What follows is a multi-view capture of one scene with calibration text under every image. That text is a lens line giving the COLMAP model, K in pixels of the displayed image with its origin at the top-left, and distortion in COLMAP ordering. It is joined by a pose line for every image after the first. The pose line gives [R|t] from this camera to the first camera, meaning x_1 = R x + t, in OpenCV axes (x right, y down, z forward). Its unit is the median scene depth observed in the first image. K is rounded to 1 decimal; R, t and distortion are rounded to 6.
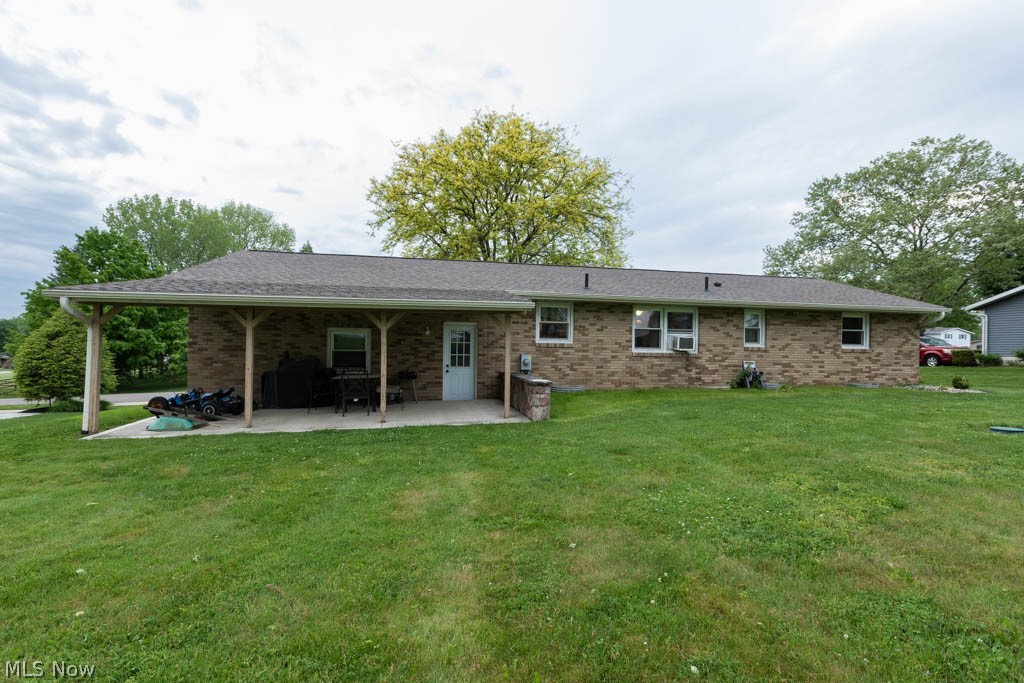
lens RADIAL K [[473.0, 0, 507.6], [0, 473.0, 345.2], [0, 0, 1]] dist [0.000221, 0.000218]
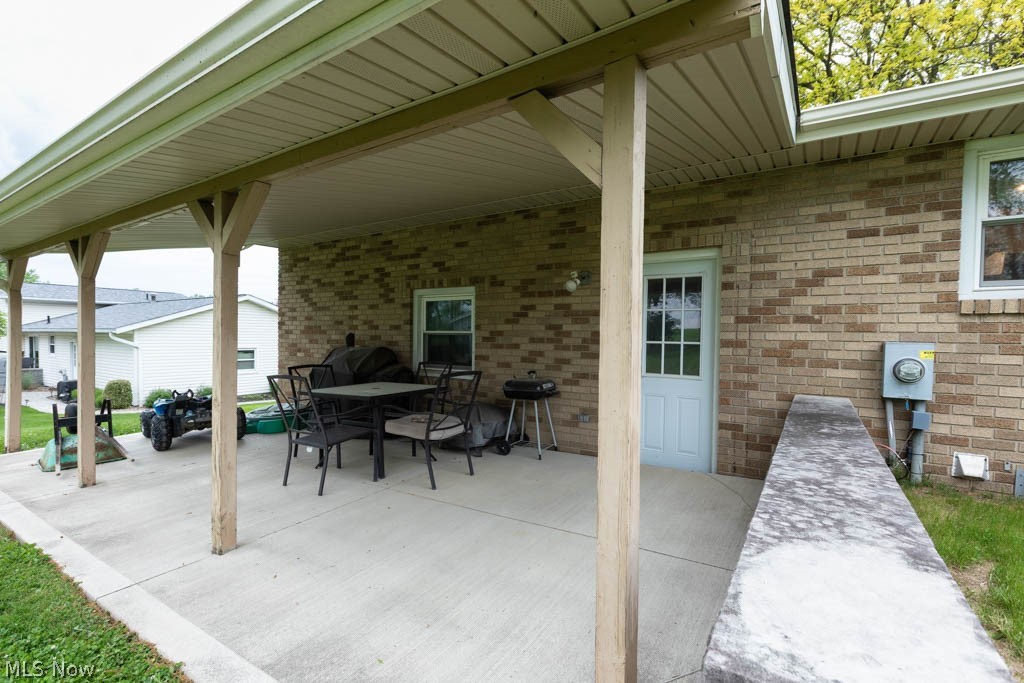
lens RADIAL K [[473.0, 0, 504.2], [0, 473.0, 345.6], [0, 0, 1]] dist [0.000221, 0.000218]
pose [[0.711656, 0.011600, -0.702432, 0.068047], [0.005457, 0.999742, 0.022038, 0.014271], [0.702507, -0.019517, 0.711409, 0.665927]]
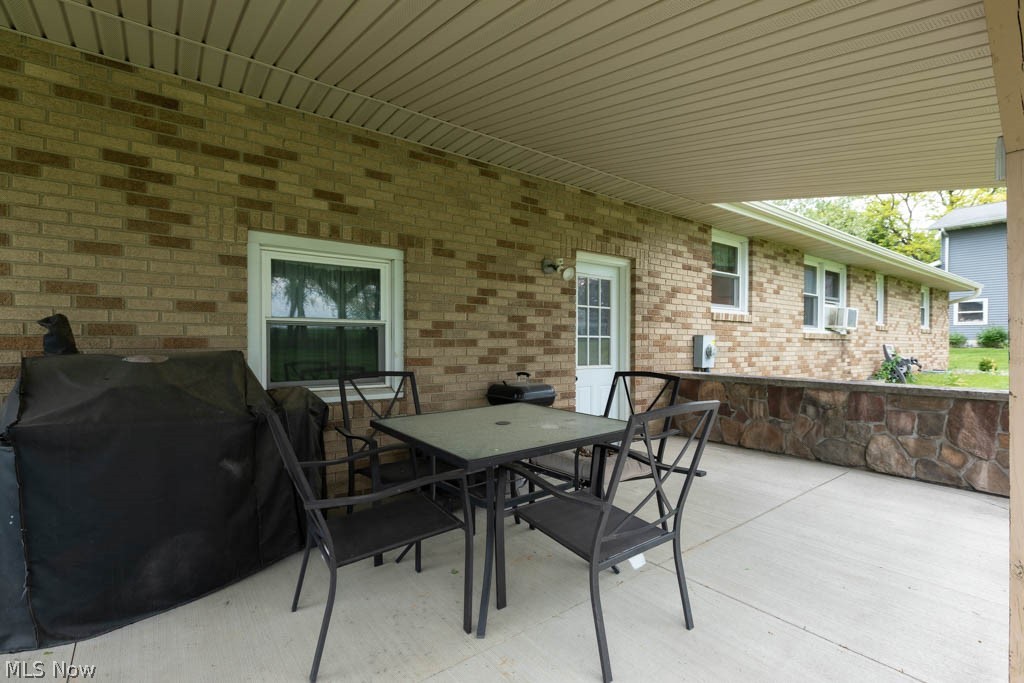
lens RADIAL K [[473.0, 0, 518.5], [0, 473.0, 341.6], [0, 0, 1]] dist [0.000221, 0.000218]
pose [[0.899921, -0.006630, 0.436003, -0.349730], [-0.002776, 0.999777, 0.020934, 0.016877], [-0.436044, -0.020049, 0.899702, 0.680474]]
